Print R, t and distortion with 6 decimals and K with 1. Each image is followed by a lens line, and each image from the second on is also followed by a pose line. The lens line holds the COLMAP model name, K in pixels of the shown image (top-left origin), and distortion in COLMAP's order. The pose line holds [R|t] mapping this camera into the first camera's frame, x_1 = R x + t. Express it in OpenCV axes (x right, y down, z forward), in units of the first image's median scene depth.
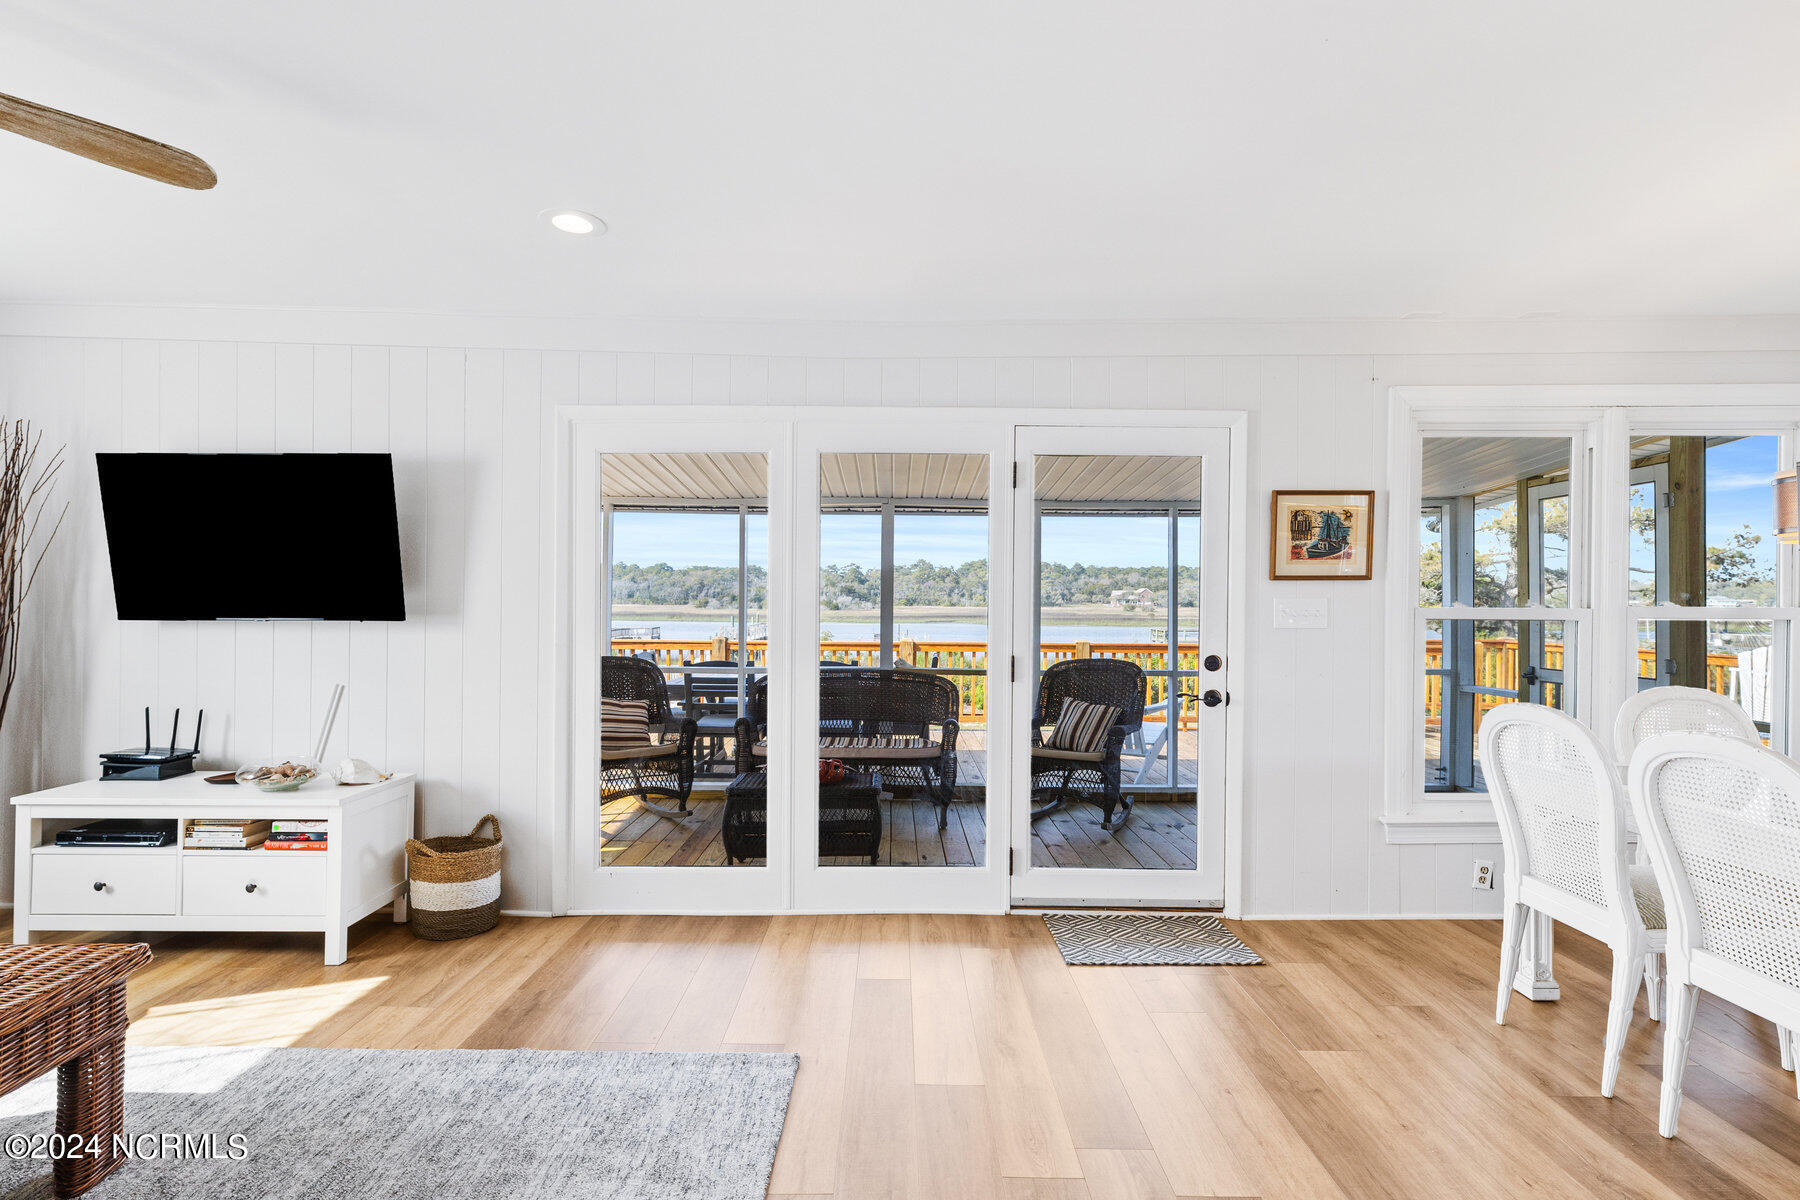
lens RADIAL K [[826.7, 0, 889.2], [0, 826.7, 614.7], [0, 0, 1]] dist [0.000736, -0.000551]
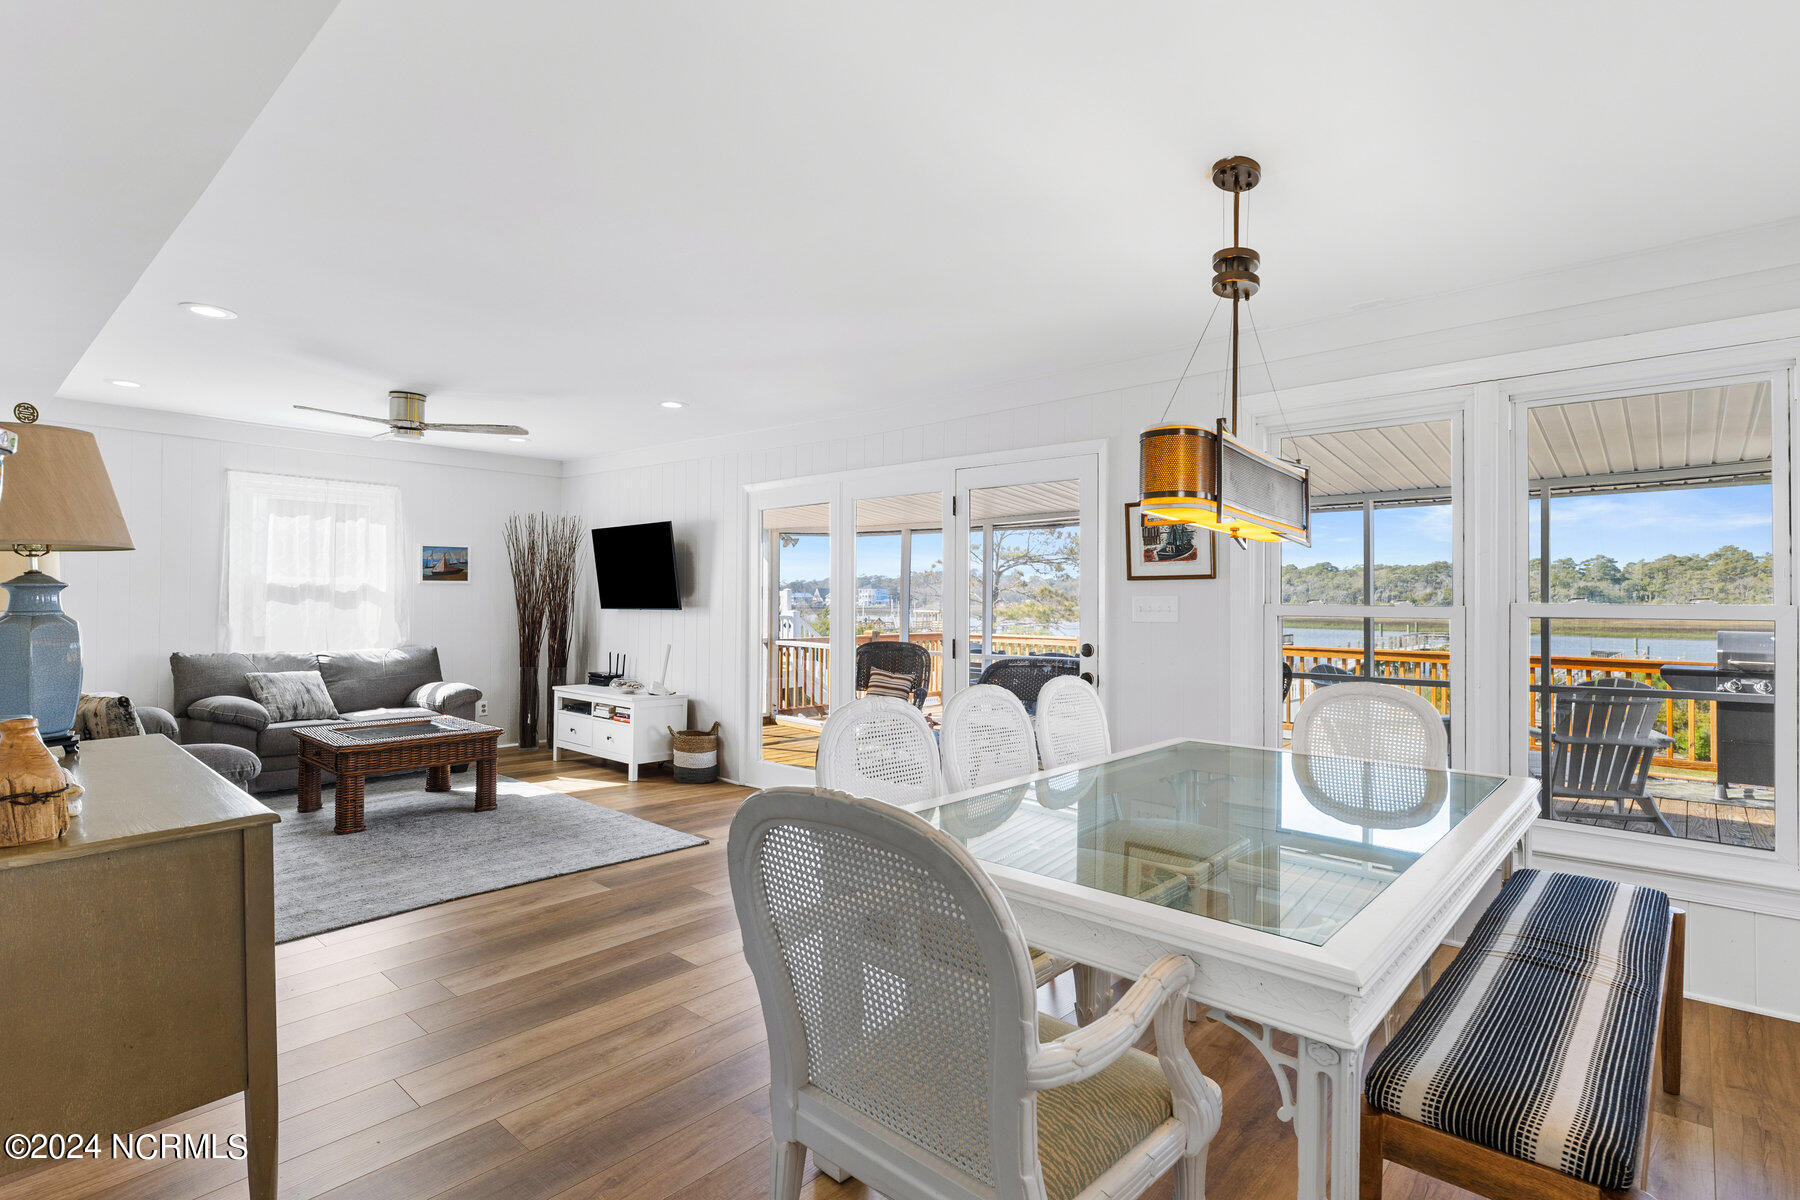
lens RADIAL K [[856.2, 0, 912.2], [0, 856.2, 602.5], [0, 0, 1]] dist [0.012842, 0.001967]
pose [[0.754057, 0.001864, -0.656806, 1.023018], [-0.014676, 0.999794, -0.014012, 0.010068], [0.656645, 0.020205, 0.753929, -0.101979]]
